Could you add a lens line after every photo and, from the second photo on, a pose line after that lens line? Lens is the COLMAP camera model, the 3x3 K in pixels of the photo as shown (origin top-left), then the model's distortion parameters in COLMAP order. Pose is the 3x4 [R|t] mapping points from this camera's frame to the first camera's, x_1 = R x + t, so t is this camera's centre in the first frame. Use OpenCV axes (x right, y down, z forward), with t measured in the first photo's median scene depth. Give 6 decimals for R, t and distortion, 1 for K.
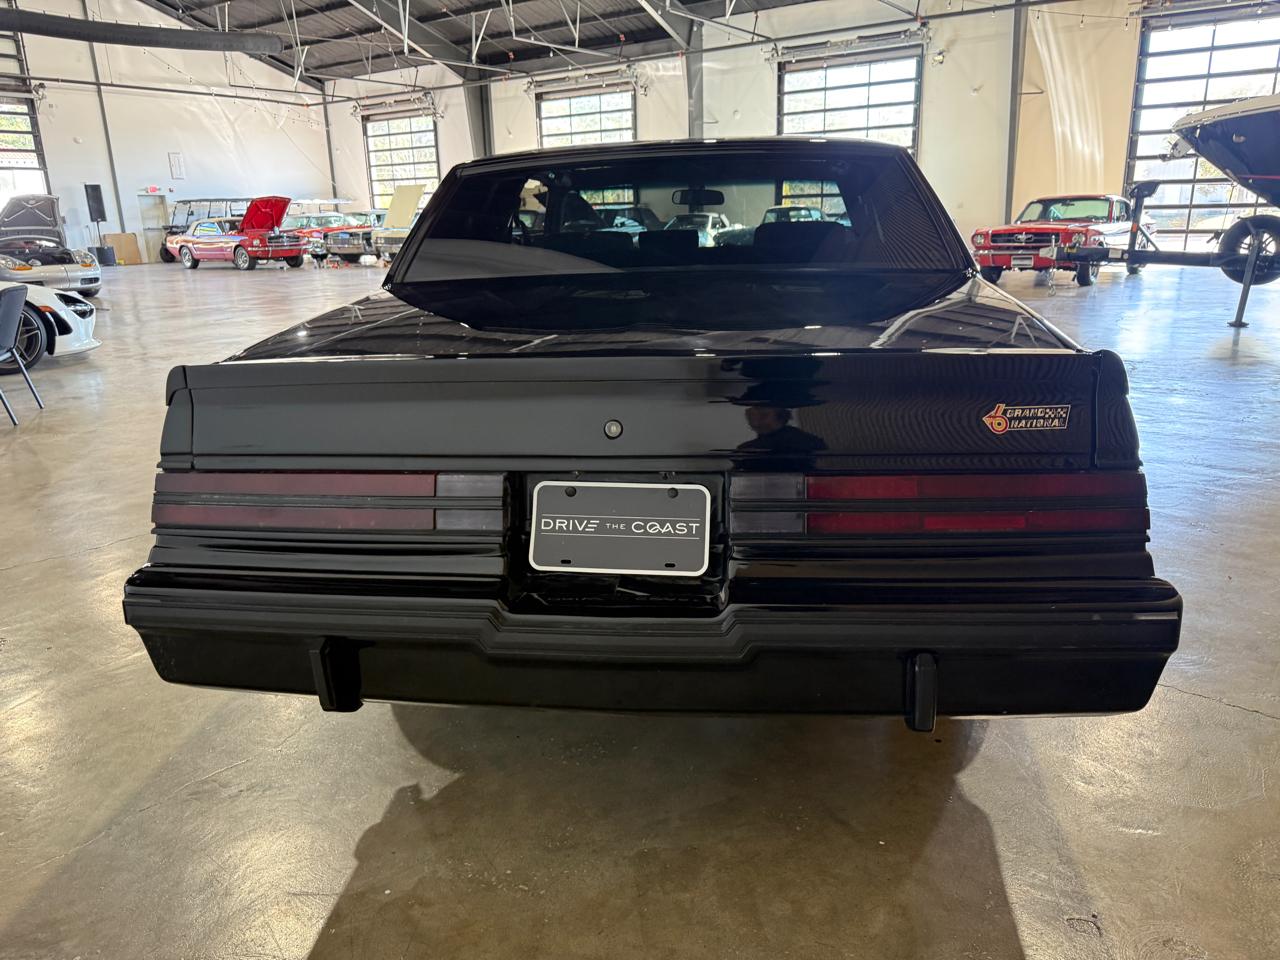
lens RADIAL K [[915.5, 0, 639.1], [0, 915.5, 471.4], [0, 0, 1]] dist [0.037564, -0.047023]
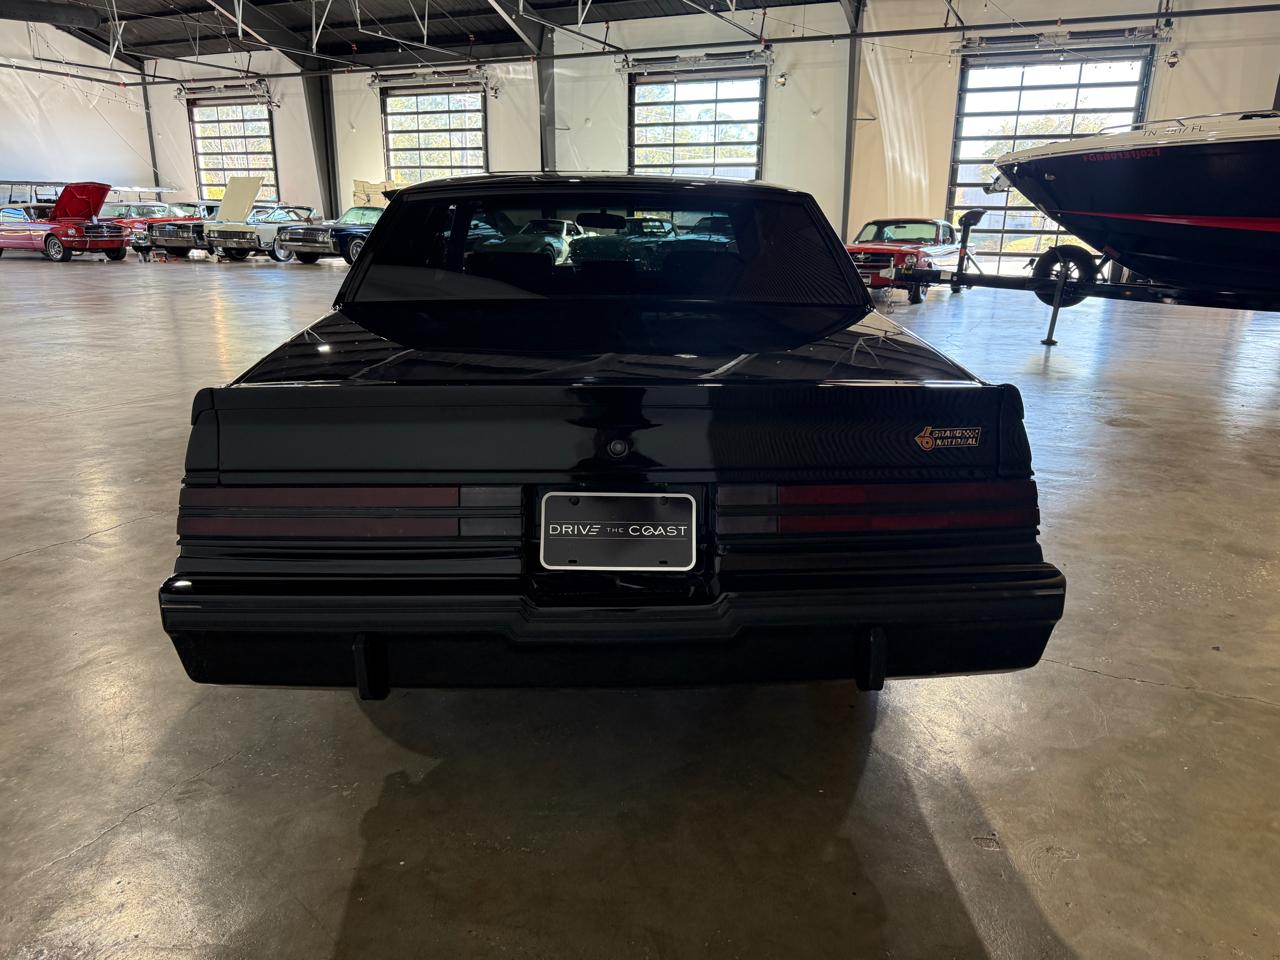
lens RADIAL K [[915.5, 0, 650.9], [0, 915.5, 473.4], [0, 0, 1]] dist [0.037564, -0.047023]
pose [[0.985300, -0.006253, 0.170716, -0.179009], [0.006984, 0.999969, -0.003684, -0.008203], [-0.170687, 0.004822, 0.985313, -0.162869]]
